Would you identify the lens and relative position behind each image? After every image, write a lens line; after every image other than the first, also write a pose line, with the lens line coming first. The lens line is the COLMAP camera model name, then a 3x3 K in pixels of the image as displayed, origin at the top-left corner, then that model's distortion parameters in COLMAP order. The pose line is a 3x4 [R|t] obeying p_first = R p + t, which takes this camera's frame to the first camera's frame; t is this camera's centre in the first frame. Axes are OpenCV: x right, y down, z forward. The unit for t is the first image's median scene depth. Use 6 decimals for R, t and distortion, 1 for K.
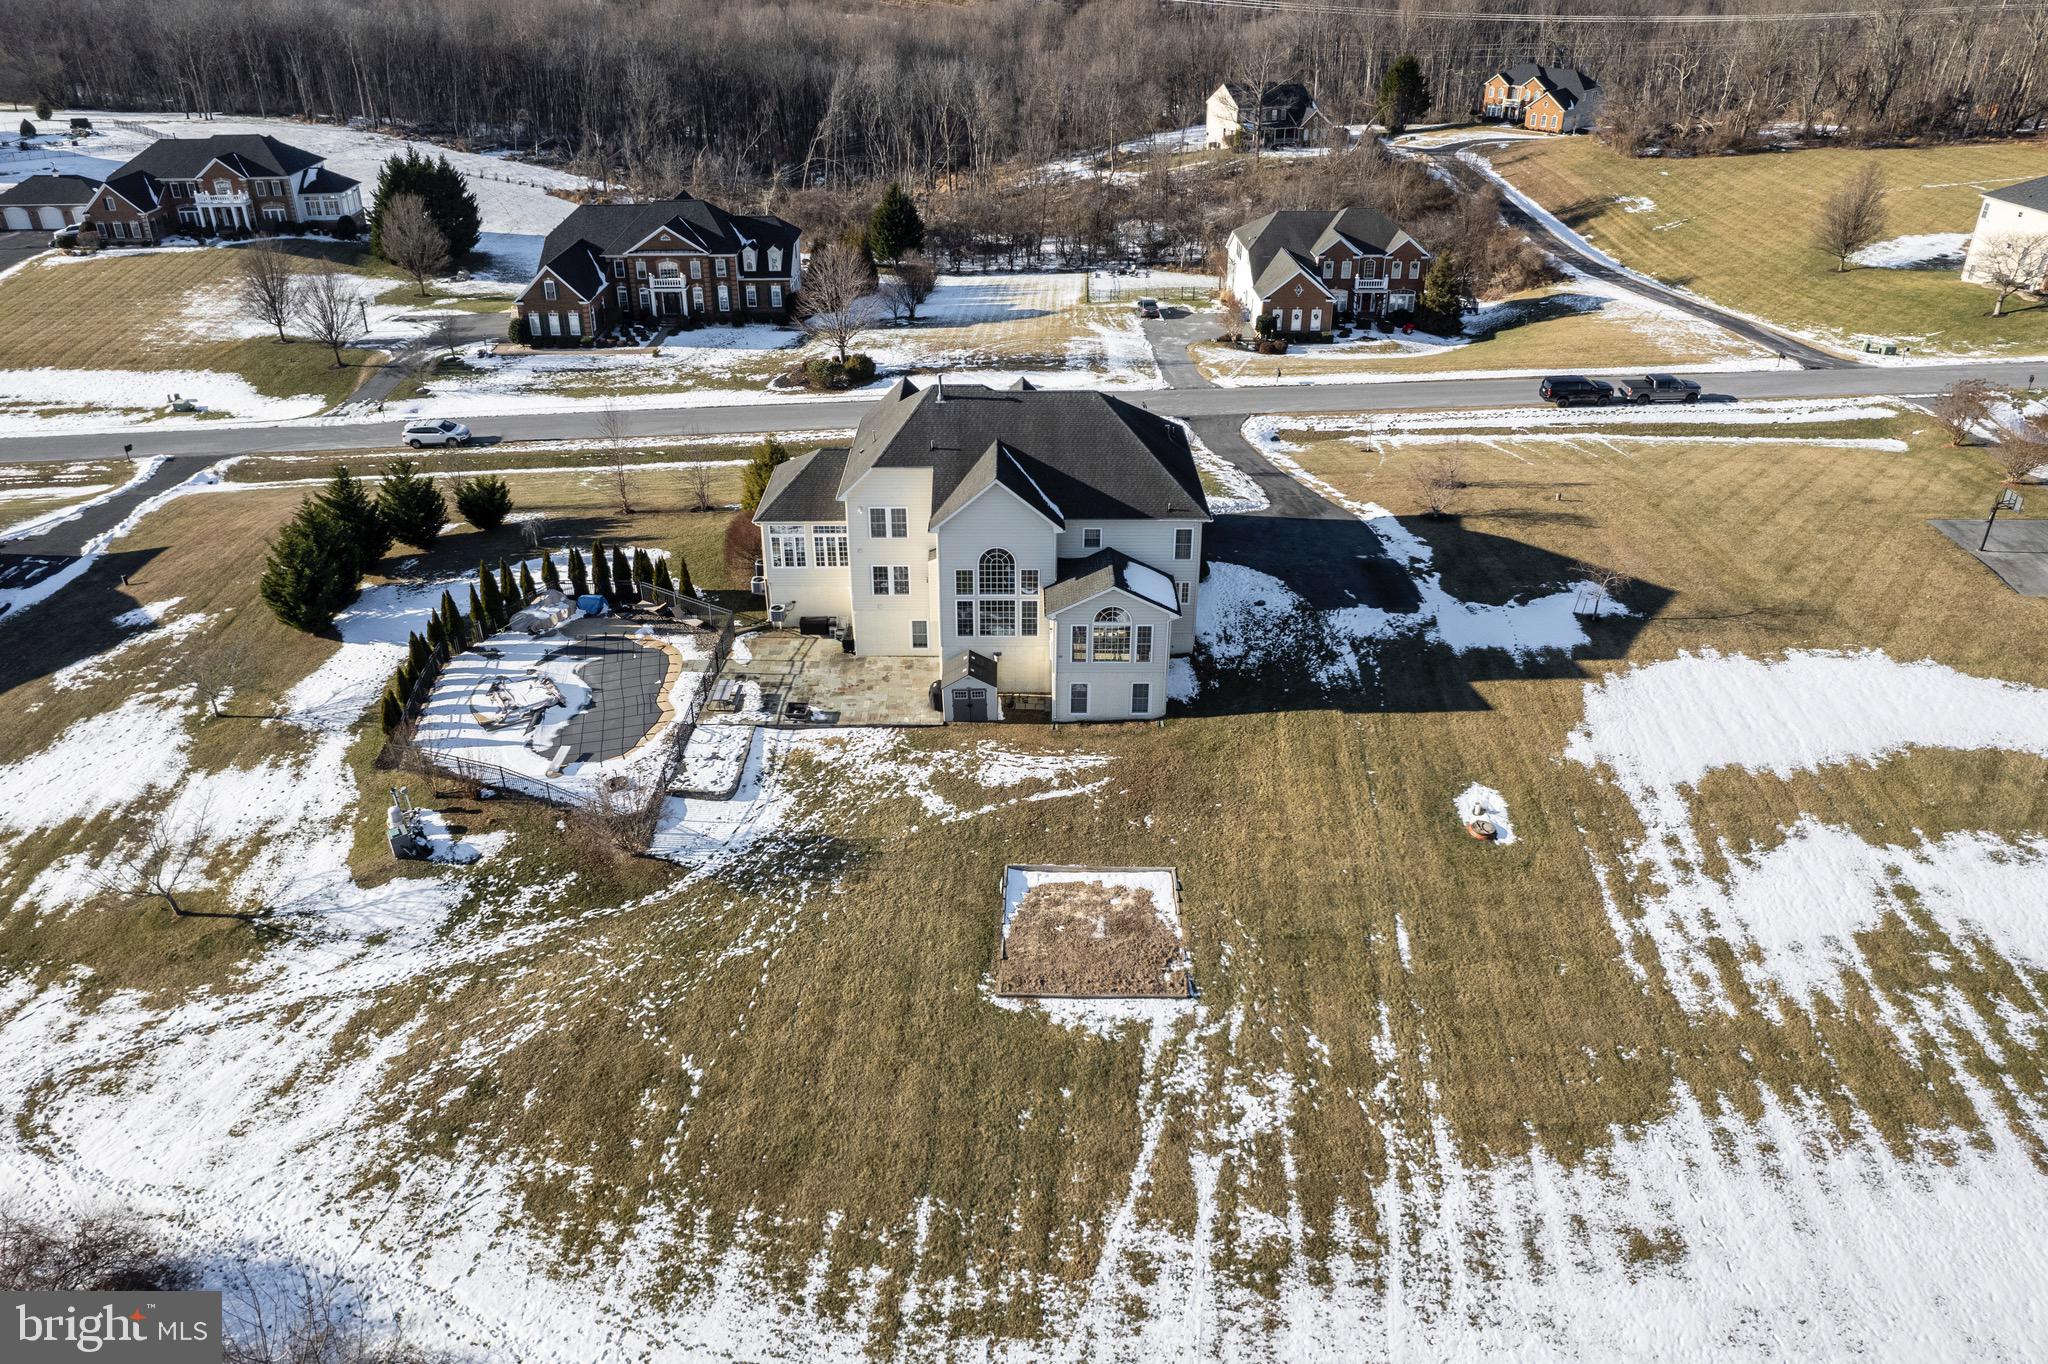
lens RADIAL K [[1349.8, 0, 1029.4], [0, 1349.8, 614.8], [0, 0, 1]] dist [-0.059651, 0.036405]
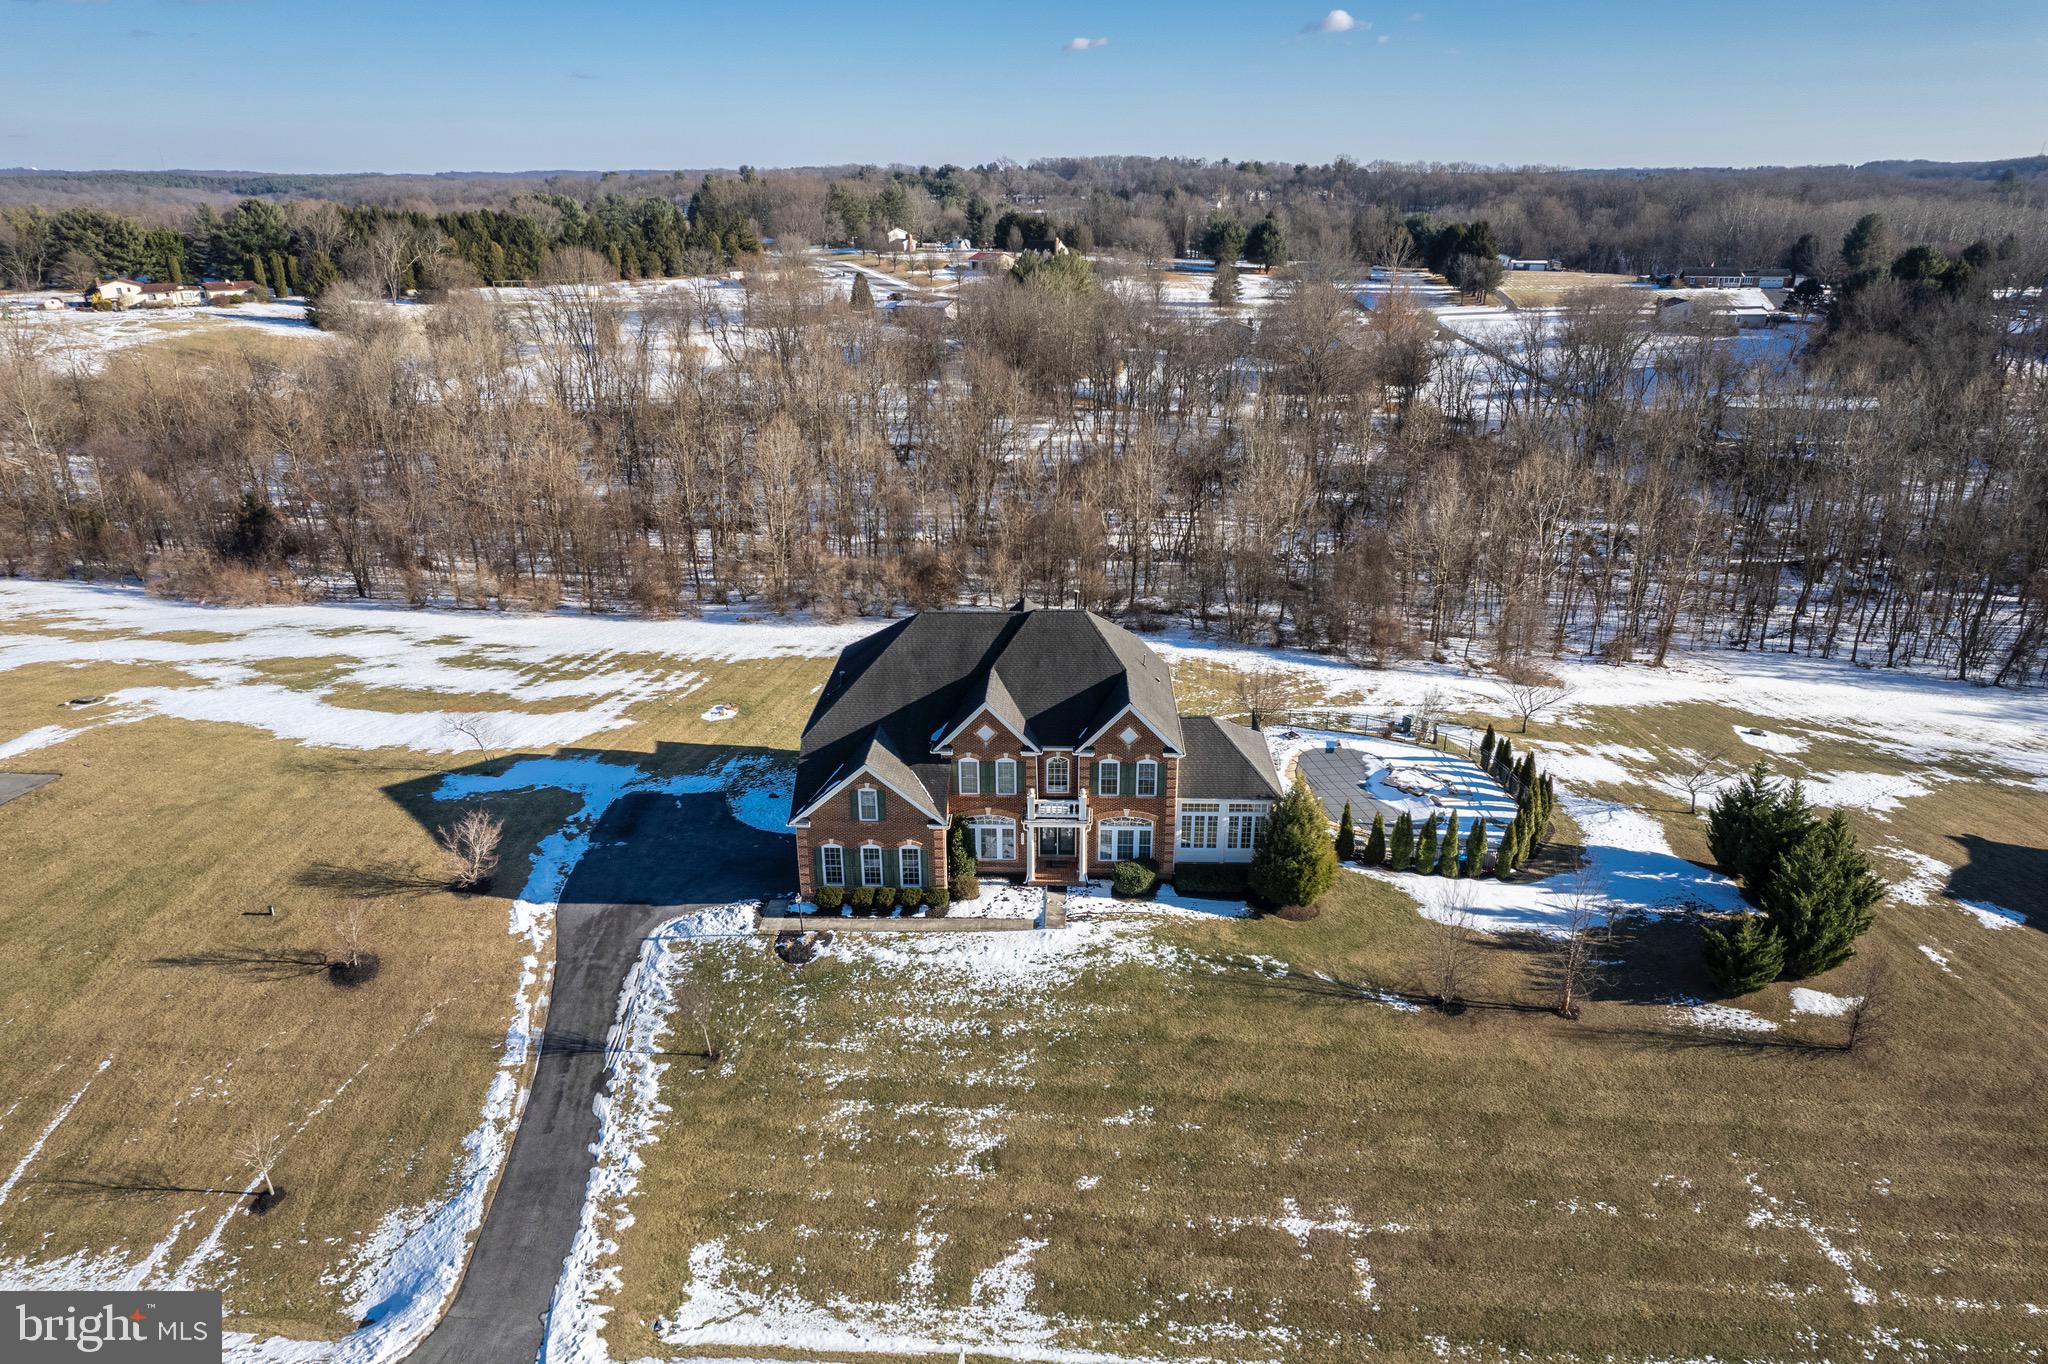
lens RADIAL K [[1299.2, 0, 1027.9], [0, 1299.2, 672.8], [0, 0, 1]] dist [-0.050841, 0.063638]
pose [[-0.999108, -0.011572, 0.040605, -0.070474], [0.023086, 0.655501, 0.754842, -0.881067], [-0.035352, 0.755106, -0.654649, 1.680349]]
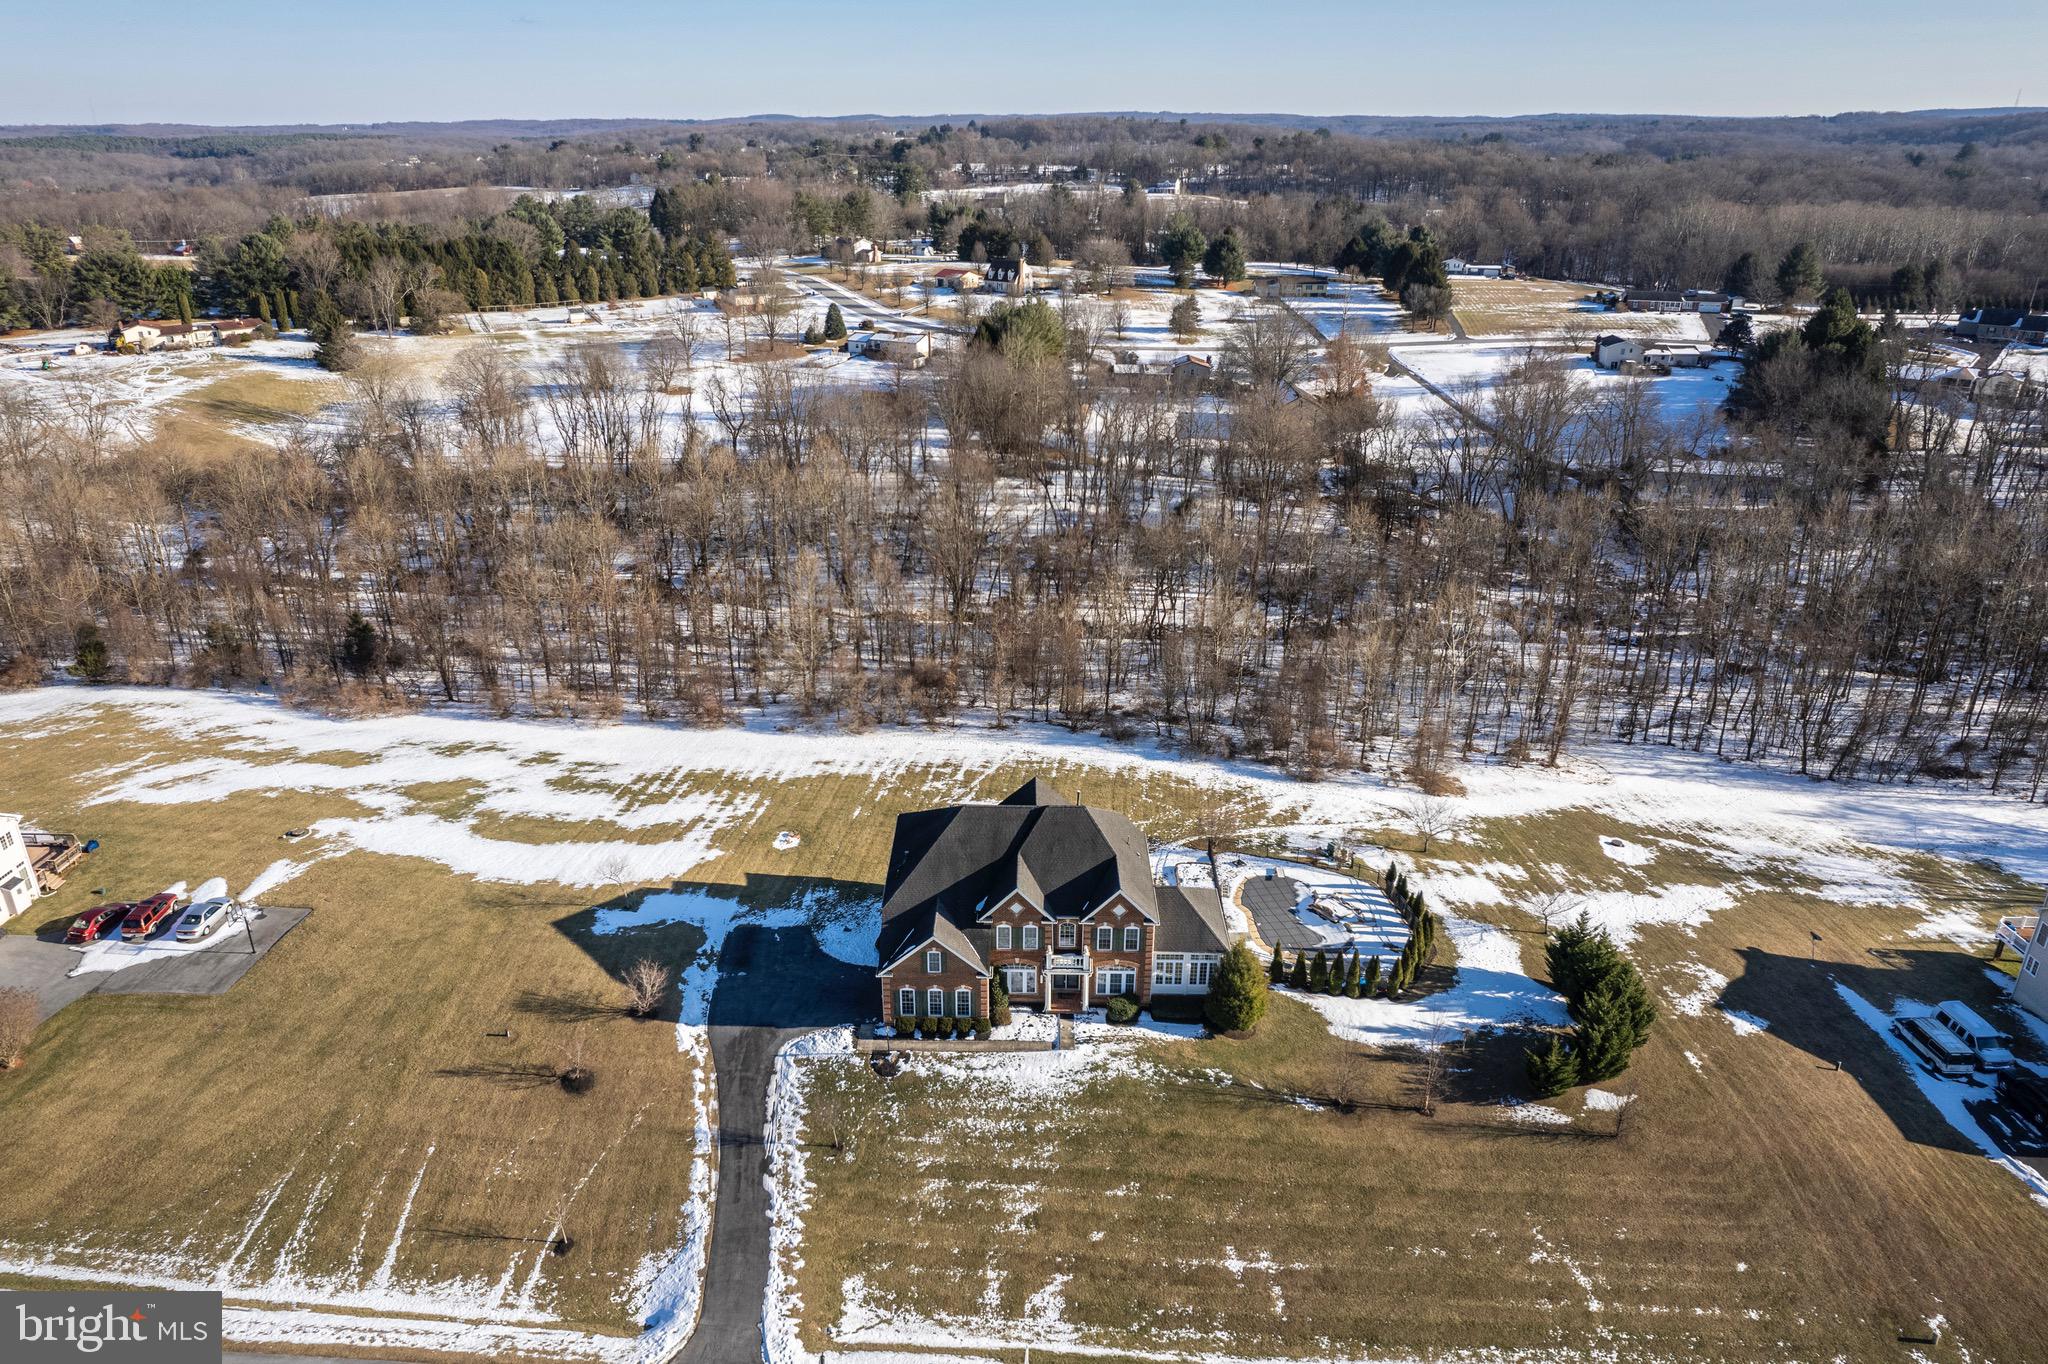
lens RADIAL K [[1333.0, 0, 968.3], [0, 1333.0, 671.5], [0, 0, 1]] dist [-0.059716, 0.037423]
pose [[-0.998745, -0.010694, 0.048934, -0.019039], [0.031078, 0.633853, 0.772829, -1.315526], [-0.039282, 0.773379, -0.632725, 1.762772]]
